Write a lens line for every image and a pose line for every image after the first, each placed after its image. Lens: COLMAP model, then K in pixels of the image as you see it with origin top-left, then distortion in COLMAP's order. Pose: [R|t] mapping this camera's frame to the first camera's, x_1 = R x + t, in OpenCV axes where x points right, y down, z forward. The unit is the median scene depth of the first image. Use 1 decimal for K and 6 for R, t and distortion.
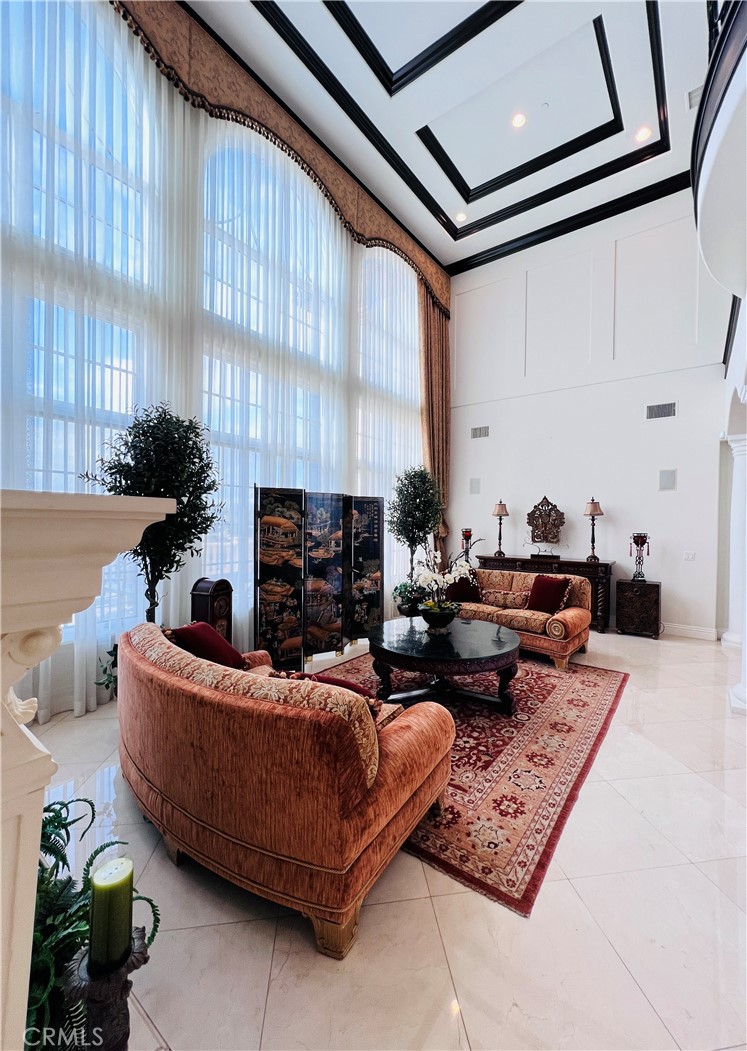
lens RADIAL K [[429.1, 0, 373.5], [0, 429.1, 525.5], [0, 0, 1]] dist [0.014397, -0.000043]
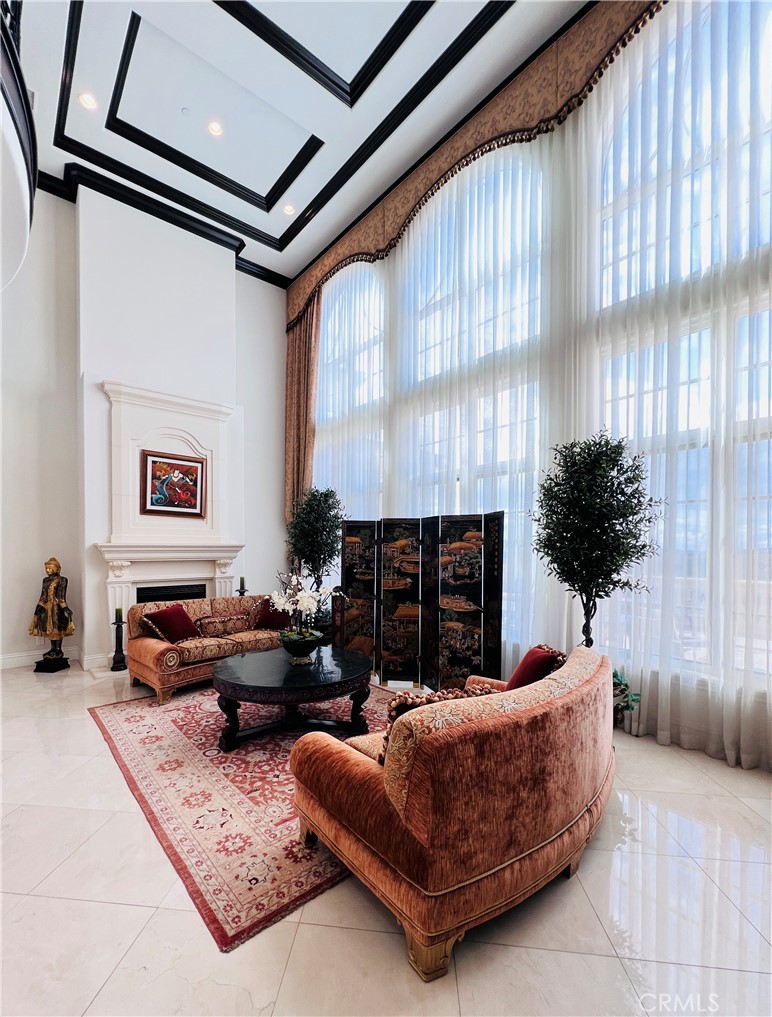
lens RADIAL K [[448.0, 0, 386.3], [0, 448.0, 554.5], [0, 0, 1]] dist [0.000947, 0.000250]
pose [[-0.216694, 0.003187, -0.976234, 1.217629], [-0.013068, 0.999896, 0.006165, 0.004506], [0.976152, 0.014093, -0.216629, 1.583260]]
